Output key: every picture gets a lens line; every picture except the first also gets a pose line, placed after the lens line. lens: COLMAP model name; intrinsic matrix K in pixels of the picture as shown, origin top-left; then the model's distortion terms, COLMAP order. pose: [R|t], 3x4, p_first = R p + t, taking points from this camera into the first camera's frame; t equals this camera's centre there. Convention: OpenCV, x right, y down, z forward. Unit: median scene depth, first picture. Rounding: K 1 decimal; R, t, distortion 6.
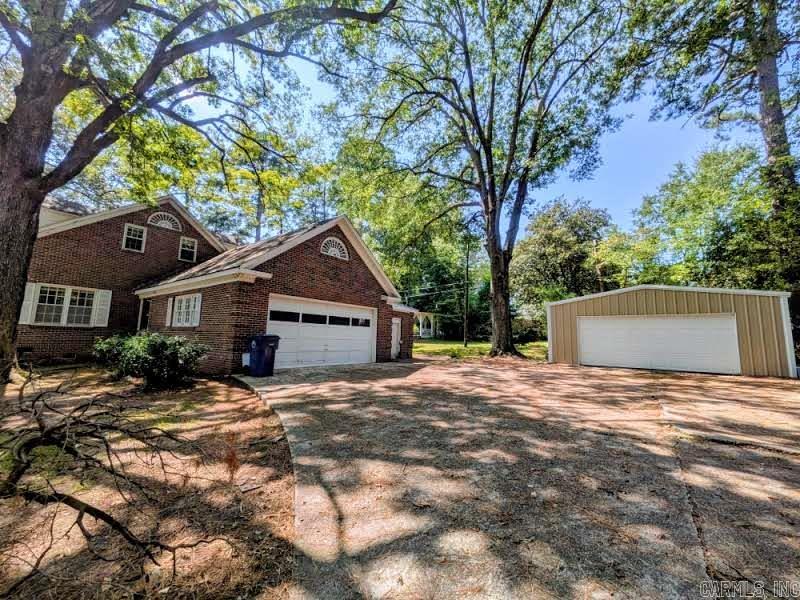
lens RADIAL K [[319.9, 0, 400.7], [0, 319.9, 299.2], [0, 0, 1]] dist [0.001058, 0.000229]
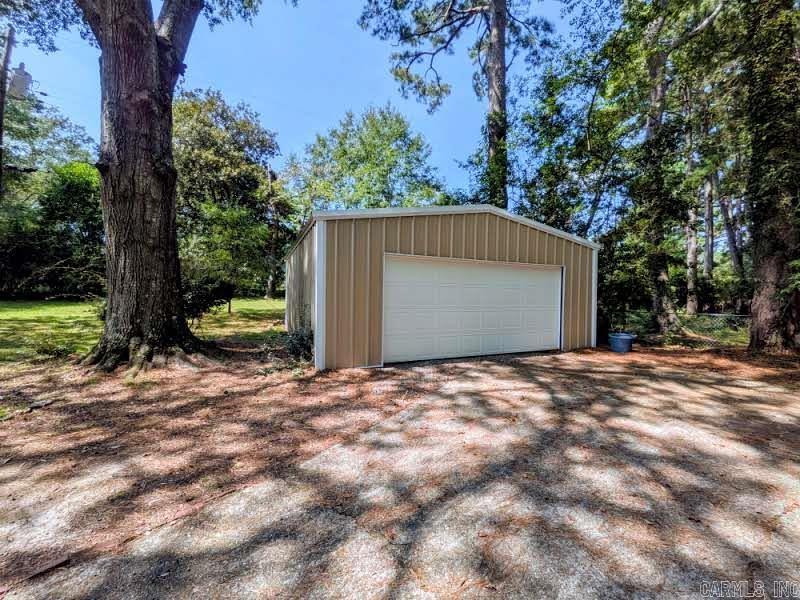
lens RADIAL K [[319.9, 0, 401.1], [0, 319.9, 300.2], [0, 0, 1]] dist [0.001058, 0.000229]
pose [[0.475665, -0.025460, 0.879258, 0.122399], [-0.111055, 0.989844, 0.088741, 0.047699], [-0.872588, -0.139857, 0.468007, 0.491600]]
